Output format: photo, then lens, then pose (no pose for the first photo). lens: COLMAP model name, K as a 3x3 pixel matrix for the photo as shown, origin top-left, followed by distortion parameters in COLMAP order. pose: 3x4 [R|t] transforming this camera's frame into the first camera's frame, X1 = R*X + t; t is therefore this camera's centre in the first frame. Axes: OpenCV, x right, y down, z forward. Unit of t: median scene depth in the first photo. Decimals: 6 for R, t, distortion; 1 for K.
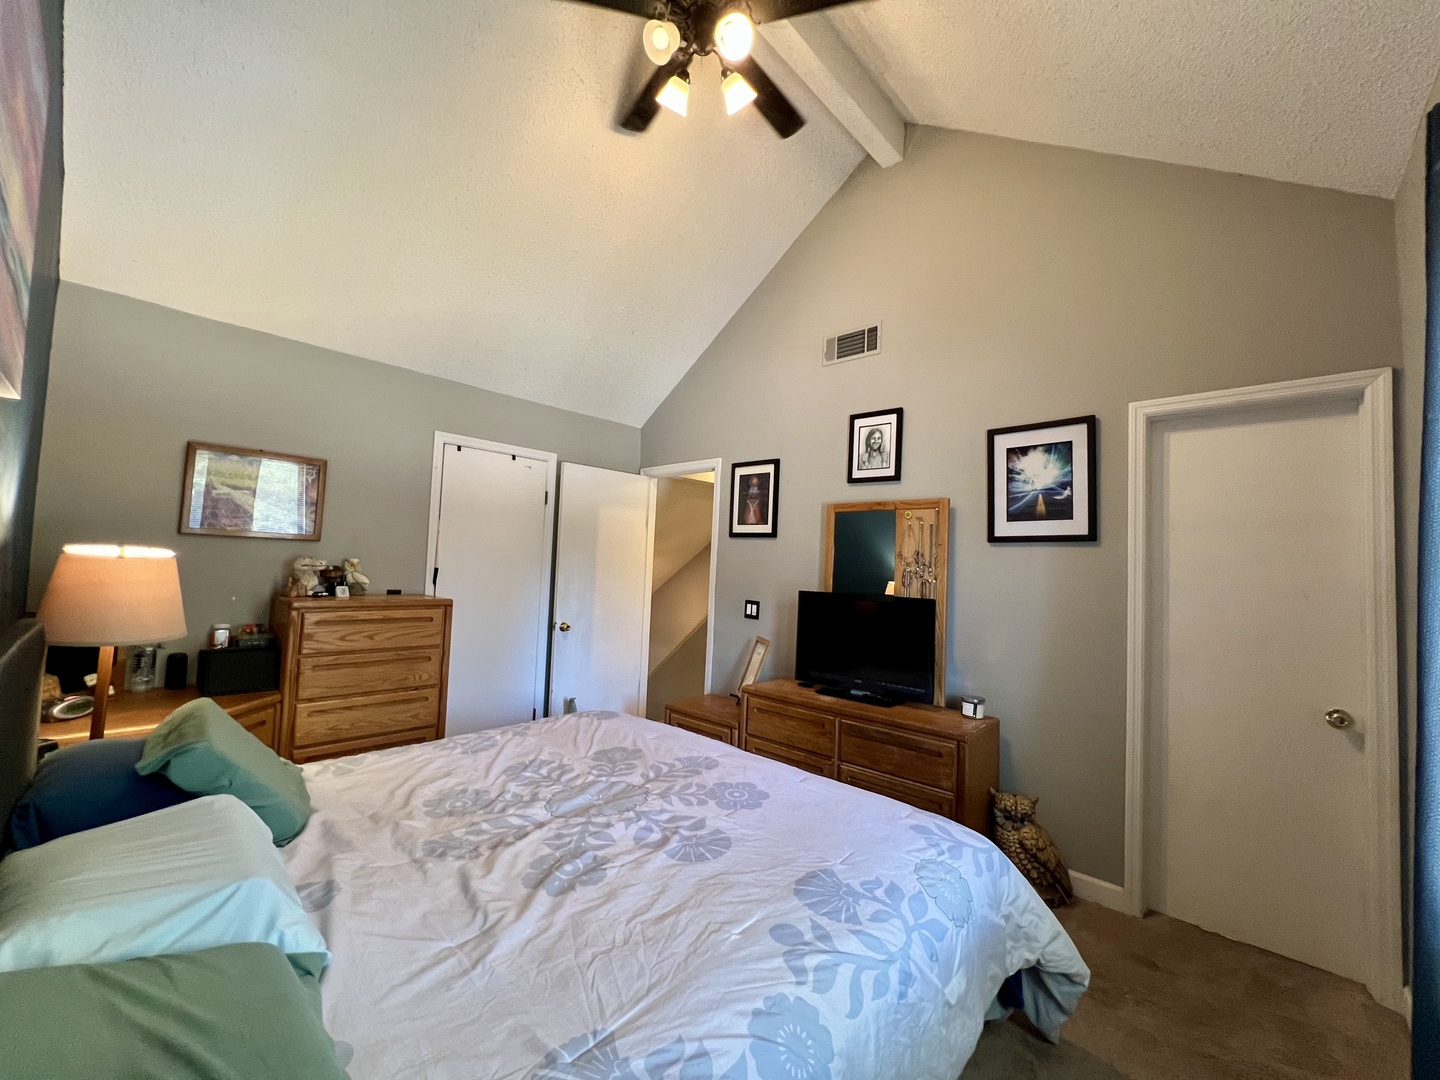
lens RADIAL K [[577.2, 0, 721.9], [0, 577.2, 538.2], [0, 0, 1]] dist [-0.003287, 0.000526]
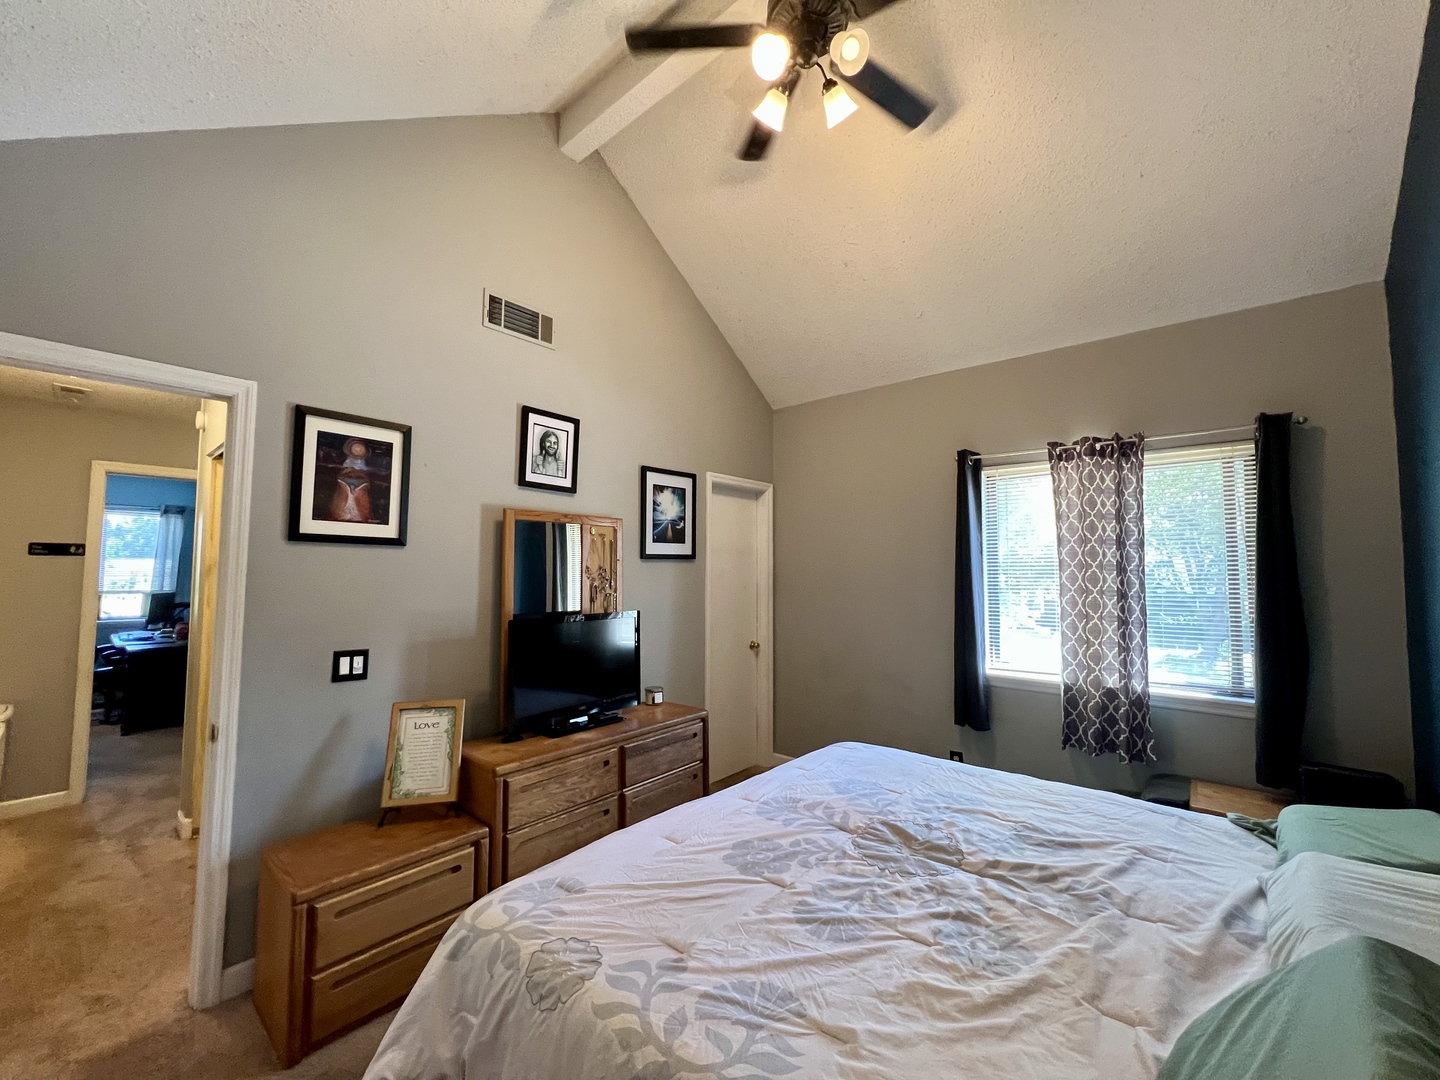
lens RADIAL K [[577.2, 0, 721.1], [0, 577.2, 538.3], [0, 0, 1]] dist [-0.003287, 0.000526]
pose [[-0.032679, 0.018003, 0.999304, -0.777911], [-0.052280, 0.998438, -0.019697, -0.021193], [-0.998098, -0.052887, -0.031687, 0.901223]]
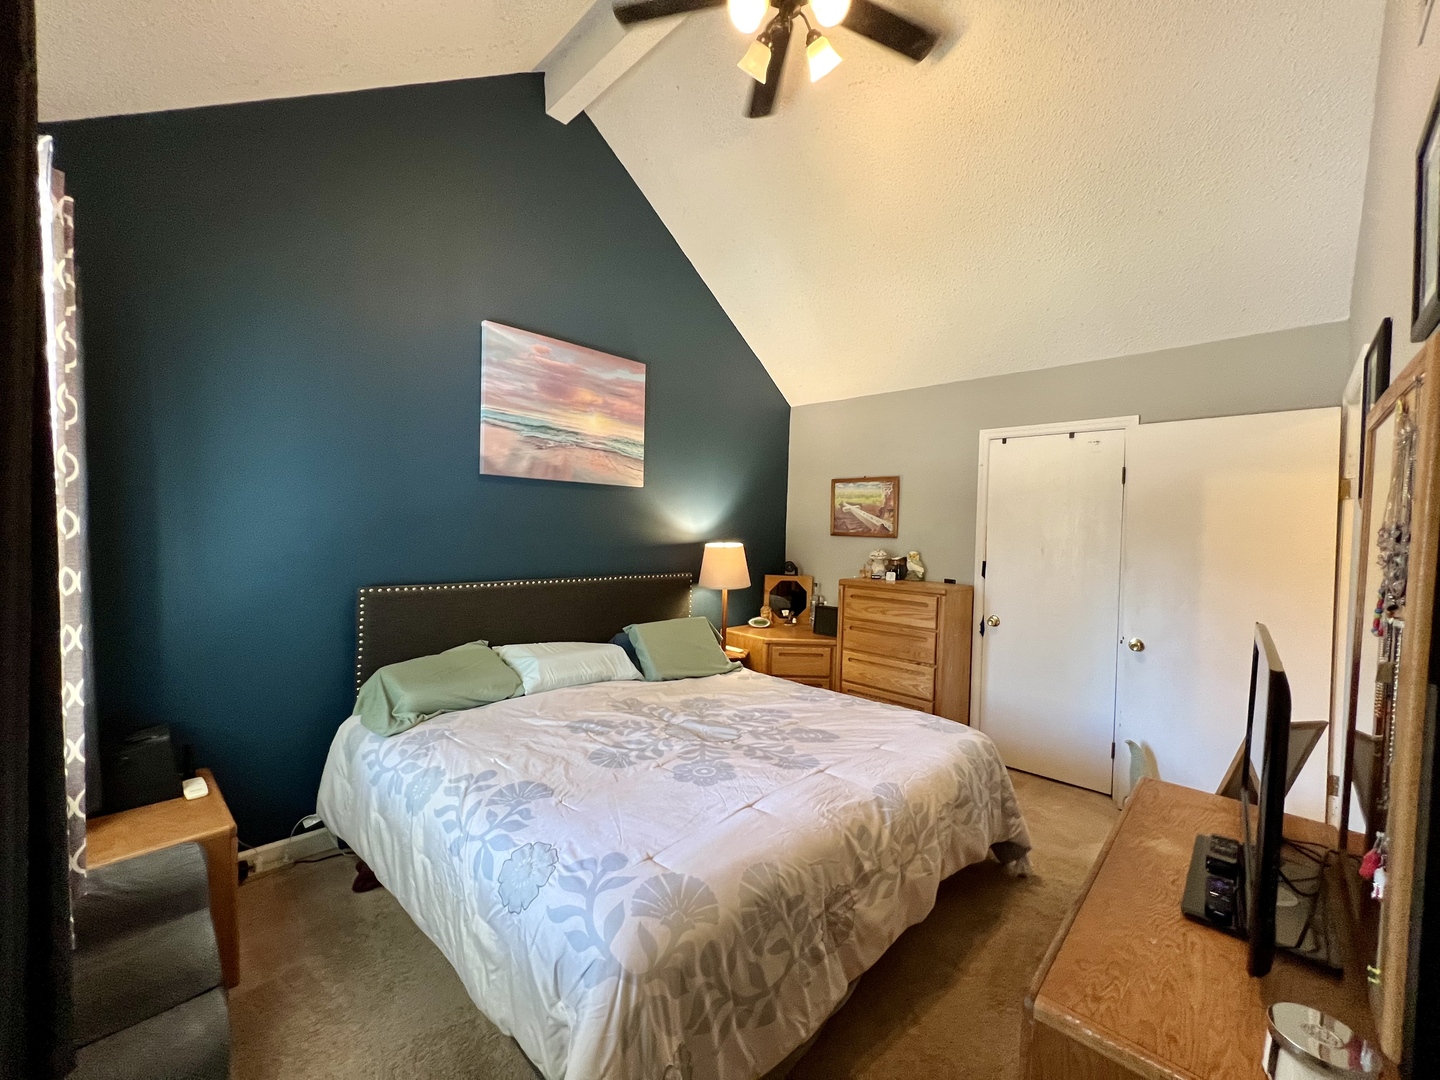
lens RADIAL K [[577.2, 0, 721.0], [0, 577.2, 542.7], [0, 0, 1]] dist [-0.003287, 0.000526]
pose [[-0.015539, -0.015036, -0.999766, 0.715499], [0.018866, 0.999705, -0.015328, 0.032701], [0.999701, -0.019100, -0.015251, 0.704738]]
